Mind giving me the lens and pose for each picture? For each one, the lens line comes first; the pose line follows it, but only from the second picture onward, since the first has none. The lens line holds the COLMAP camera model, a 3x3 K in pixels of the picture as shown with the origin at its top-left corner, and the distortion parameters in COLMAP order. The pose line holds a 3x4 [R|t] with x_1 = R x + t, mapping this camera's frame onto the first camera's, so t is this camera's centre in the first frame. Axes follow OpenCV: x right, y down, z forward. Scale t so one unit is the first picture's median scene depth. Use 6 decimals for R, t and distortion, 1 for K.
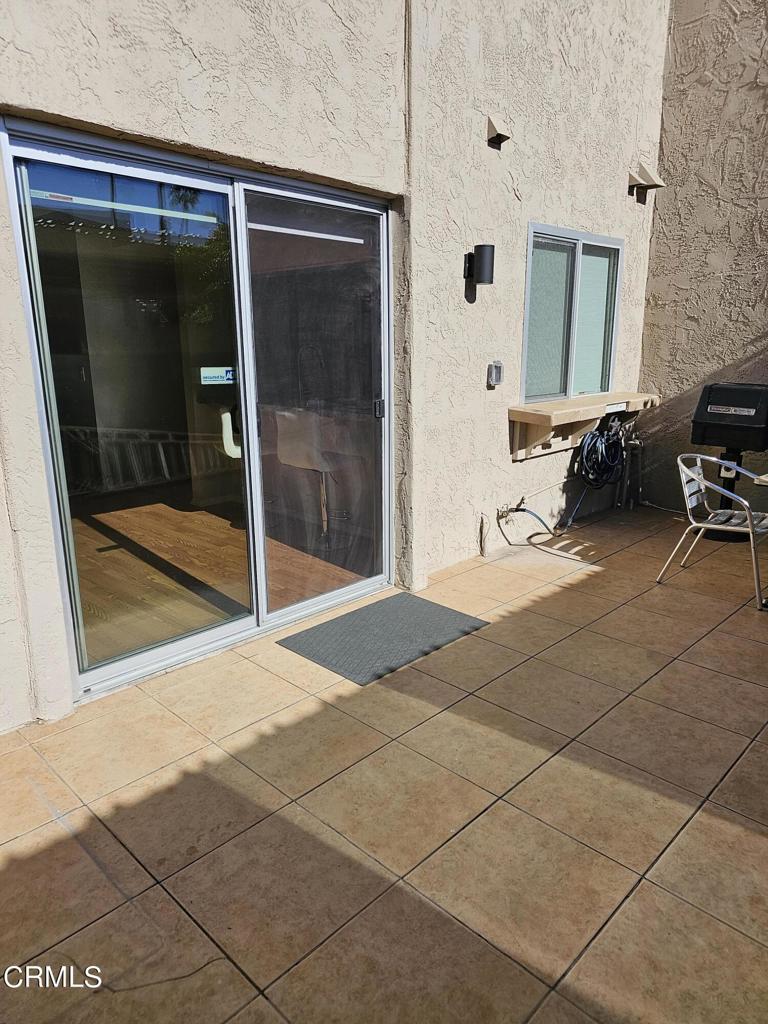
lens RADIAL K [[684.4, 0, 382.8], [0, 684.4, 508.1], [0, 0, 1]] dist [0.057637, -0.046820]
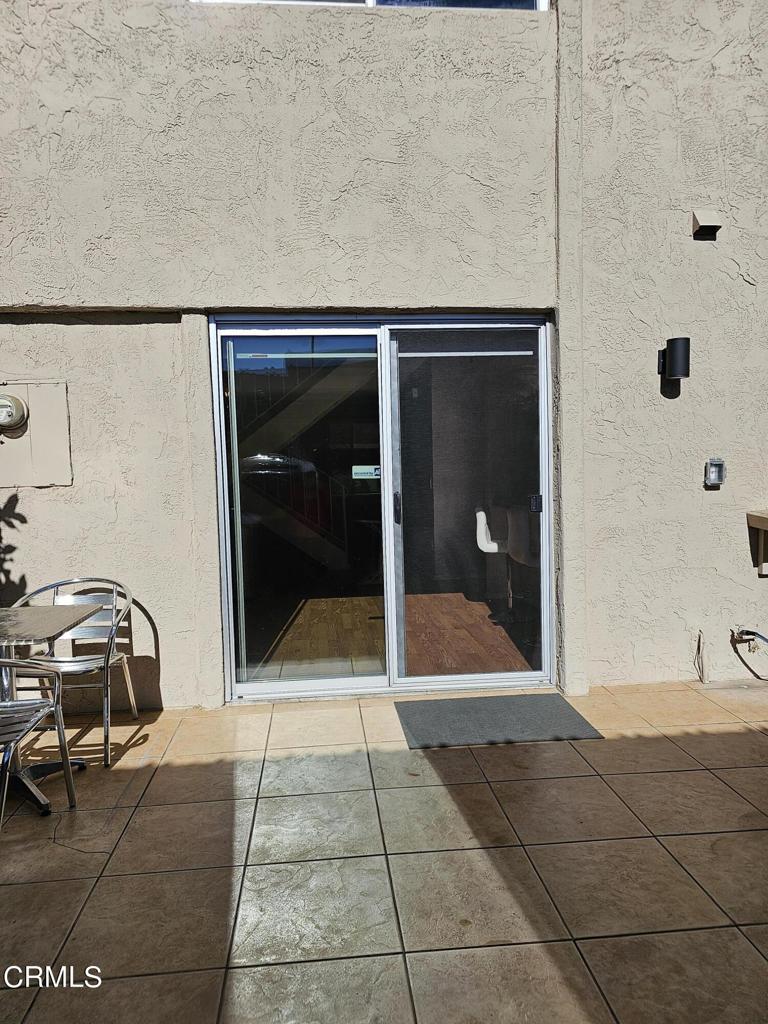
lens RADIAL K [[679.8, 0, 378.3], [0, 679.8, 517.8], [0, 0, 1]] dist [0.048629, -0.036064]
pose [[0.755271, 0.028770, -0.654780, 0.488233], [-0.133288, 0.984901, -0.110469, 0.020621], [0.641716, 0.170709, 0.747703, 0.079386]]
